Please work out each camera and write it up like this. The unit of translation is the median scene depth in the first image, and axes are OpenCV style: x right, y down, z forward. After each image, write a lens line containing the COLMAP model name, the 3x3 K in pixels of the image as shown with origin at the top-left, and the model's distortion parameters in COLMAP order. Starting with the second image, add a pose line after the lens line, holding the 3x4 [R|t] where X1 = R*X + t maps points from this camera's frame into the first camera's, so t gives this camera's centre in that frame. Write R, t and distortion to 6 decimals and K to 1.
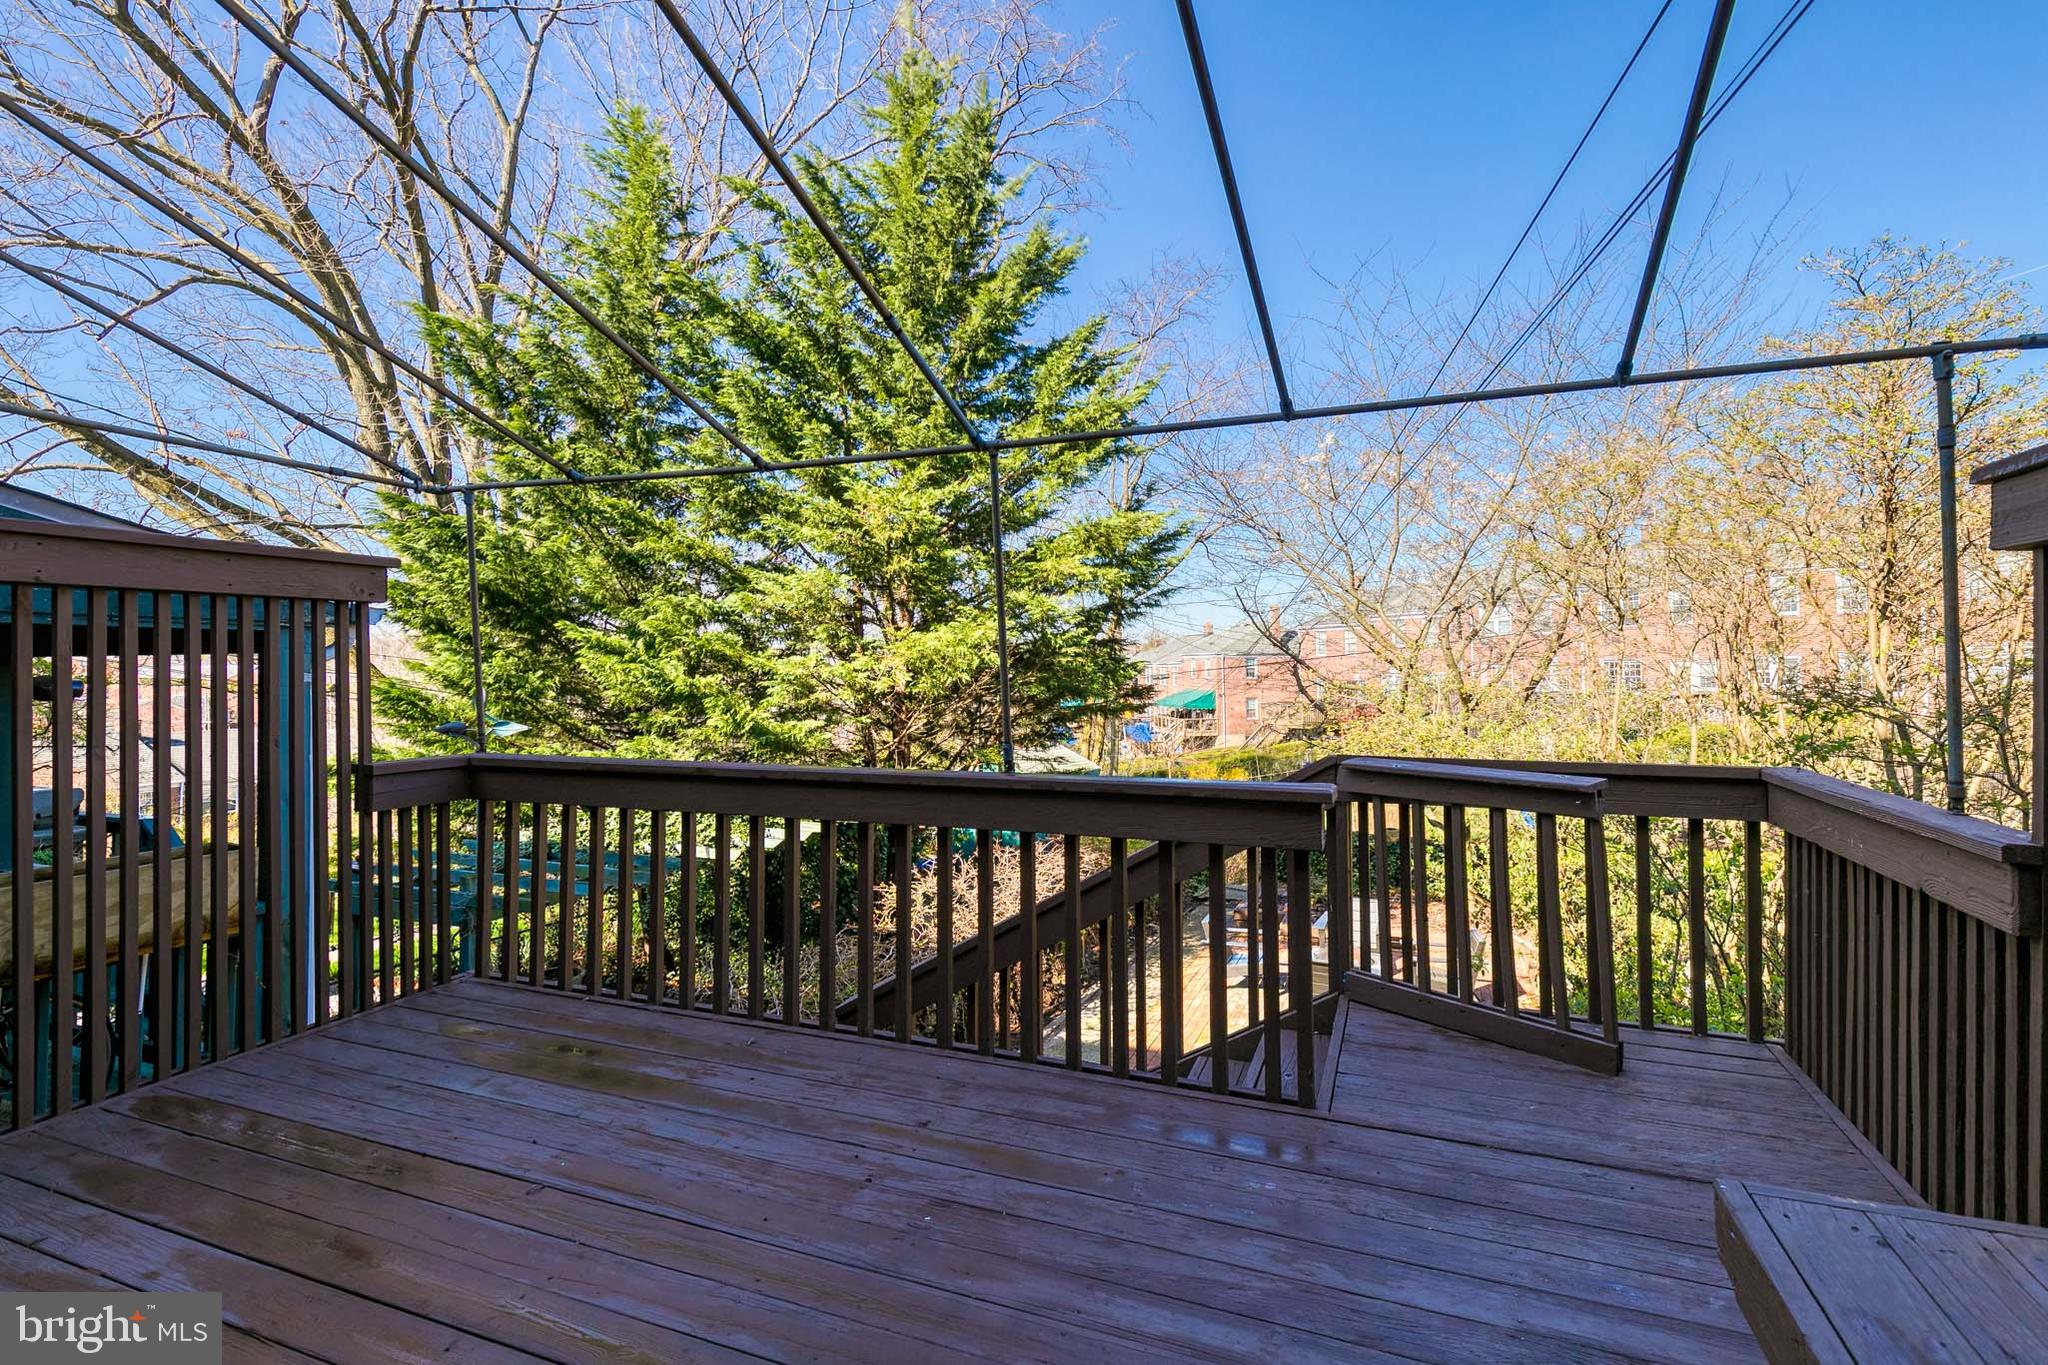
lens RADIAL K [[904.8, 0, 1097.2], [0, 904.8, 679.5], [0, 0, 1]] dist [0.000151, -0.000085]
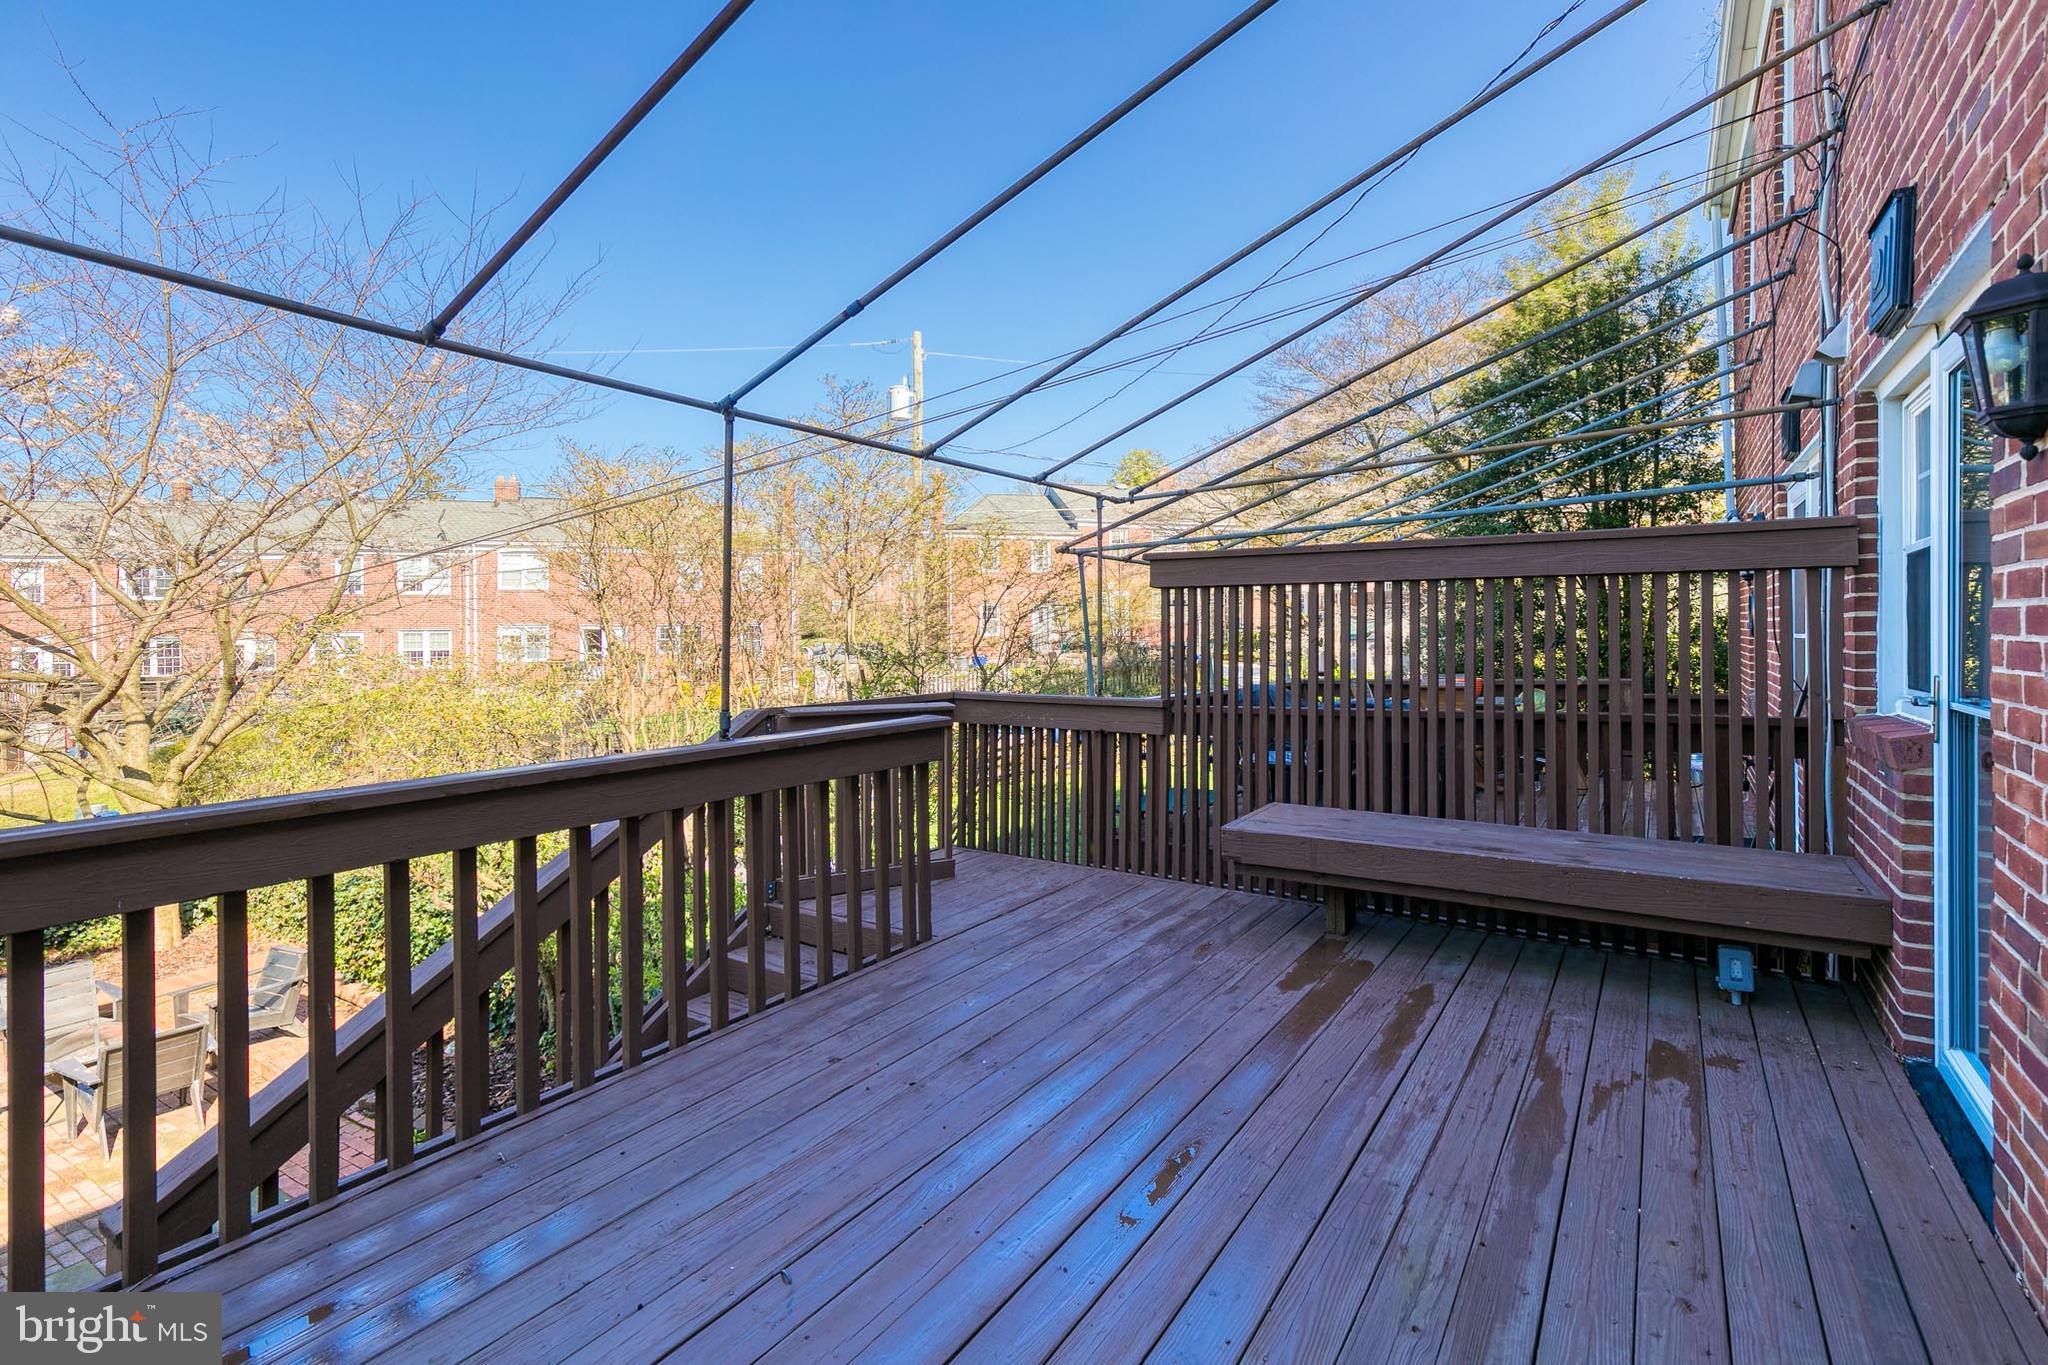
lens RADIAL K [[953.7, 0, 1020.3], [0, 953.7, 637.3], [0, 0, 1]] dist [0.001827, -0.000019]
pose [[0.237929, -0.006139, 0.971263, -1.226048], [0.004947, 0.999975, 0.005109, -0.013446], [-0.971270, 0.003589, 0.237954, 0.511074]]
